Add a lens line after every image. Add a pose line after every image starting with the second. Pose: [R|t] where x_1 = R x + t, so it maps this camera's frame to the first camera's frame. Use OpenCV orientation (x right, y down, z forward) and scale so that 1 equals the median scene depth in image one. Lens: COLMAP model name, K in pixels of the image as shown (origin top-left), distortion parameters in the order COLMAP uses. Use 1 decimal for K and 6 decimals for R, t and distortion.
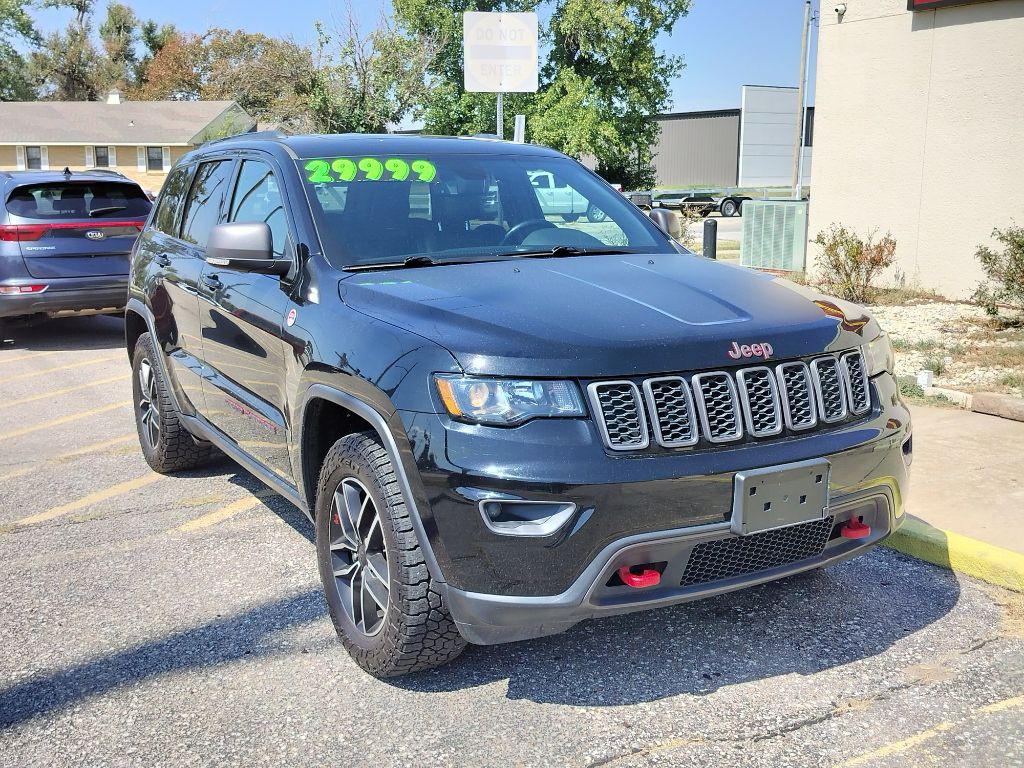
lens RADIAL K [[1115.4, 0, 514.4], [0, 1115.4, 381.8], [0, 0, 1]] dist [0.109342, -0.216951]
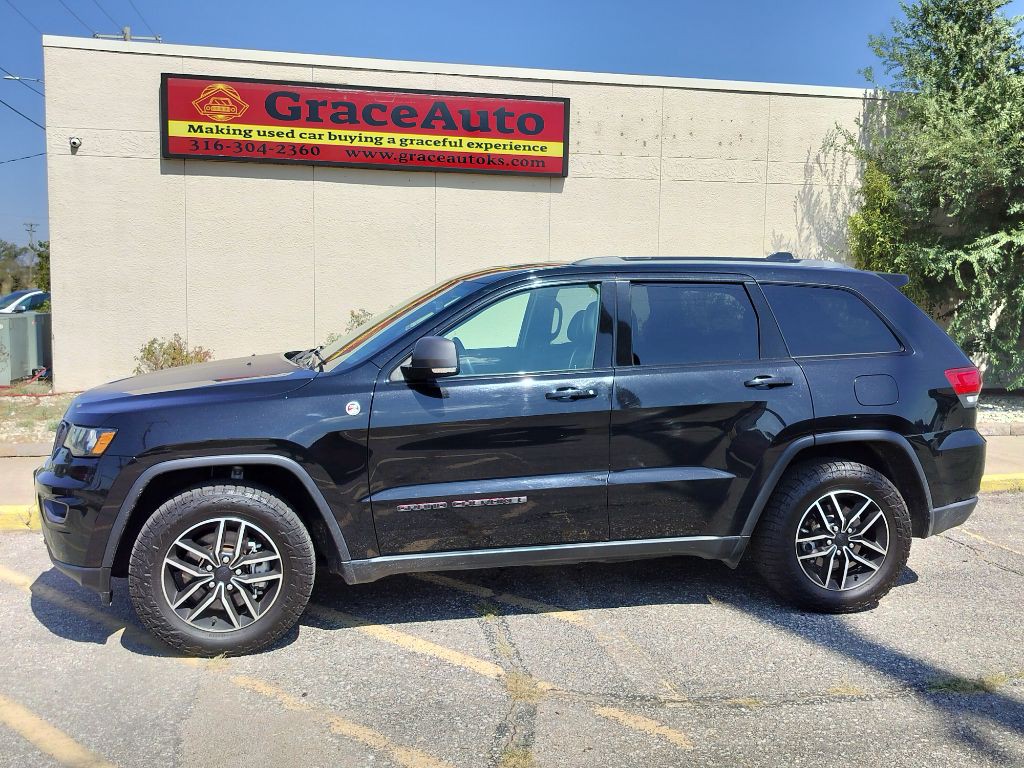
lens RADIAL K [[1015.8, 0, 516.4], [0, 1015.8, 383.4], [0, 0, 1]] dist [0.097169, -0.175246]
pose [[0.314977, -0.076006, 0.946051, -0.568722], [0.160346, 0.986721, 0.025887, -0.059348], [-0.935456, 0.143542, 0.322982, 0.327380]]
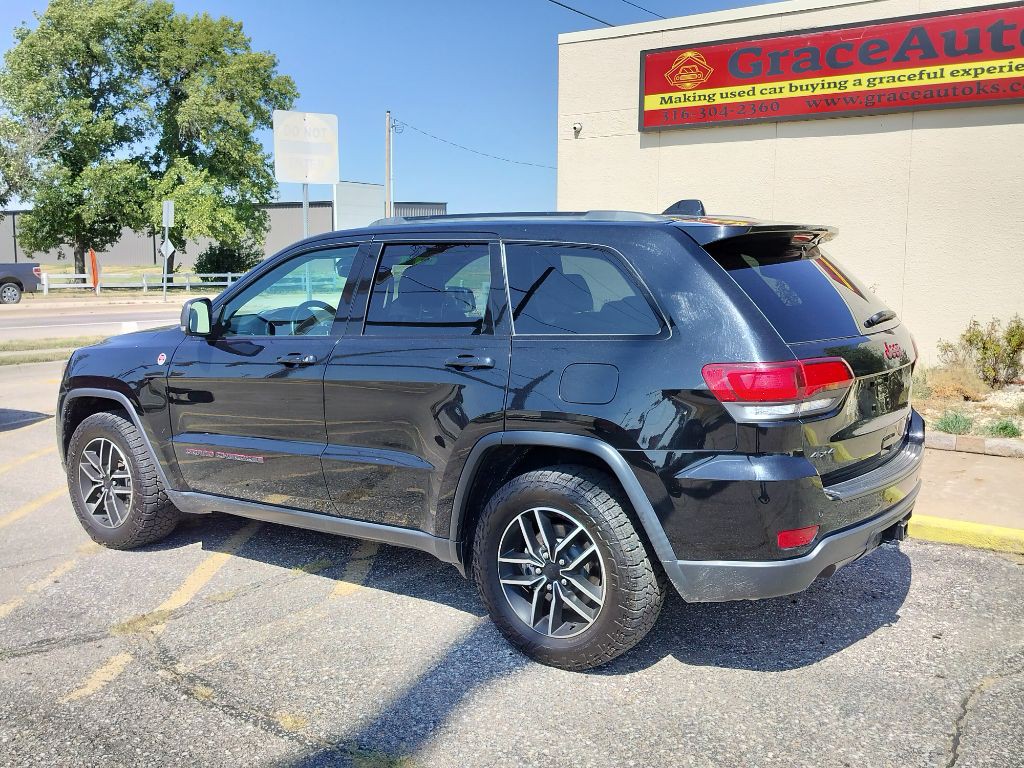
lens RADIAL K [[1015.8, 0, 516.4], [0, 1015.8, 383.4], [0, 0, 1]] dist [0.097169, -0.175246]
pose [[0.918535, -0.046385, 0.392609, -0.237359], [0.070003, 0.996483, -0.046046, -0.004201], [-0.389093, 0.069779, 0.918552, 0.020264]]
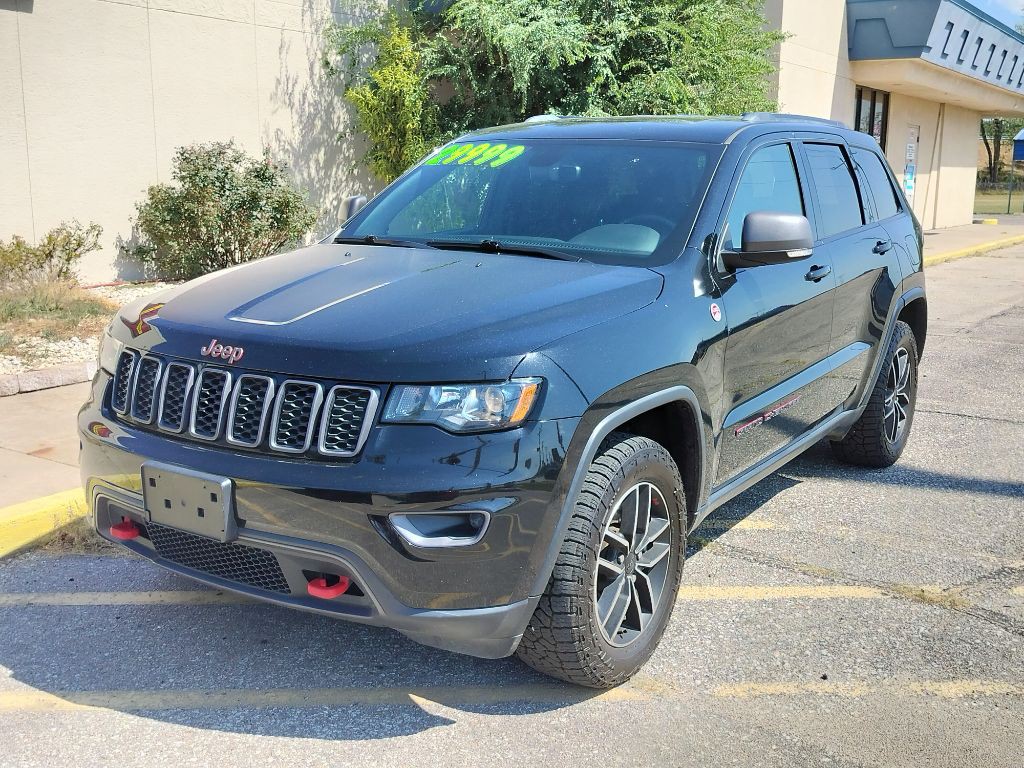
lens RADIAL K [[1115.4, 0, 514.4], [0, 1115.4, 381.8], [0, 0, 1]] dist [0.109342, -0.216951]
pose [[-0.439694, -0.169193, 0.882067, -0.479157], [0.158126, 0.952173, 0.261463, -0.127958], [-0.884119, 0.254441, -0.391911, 0.717462]]
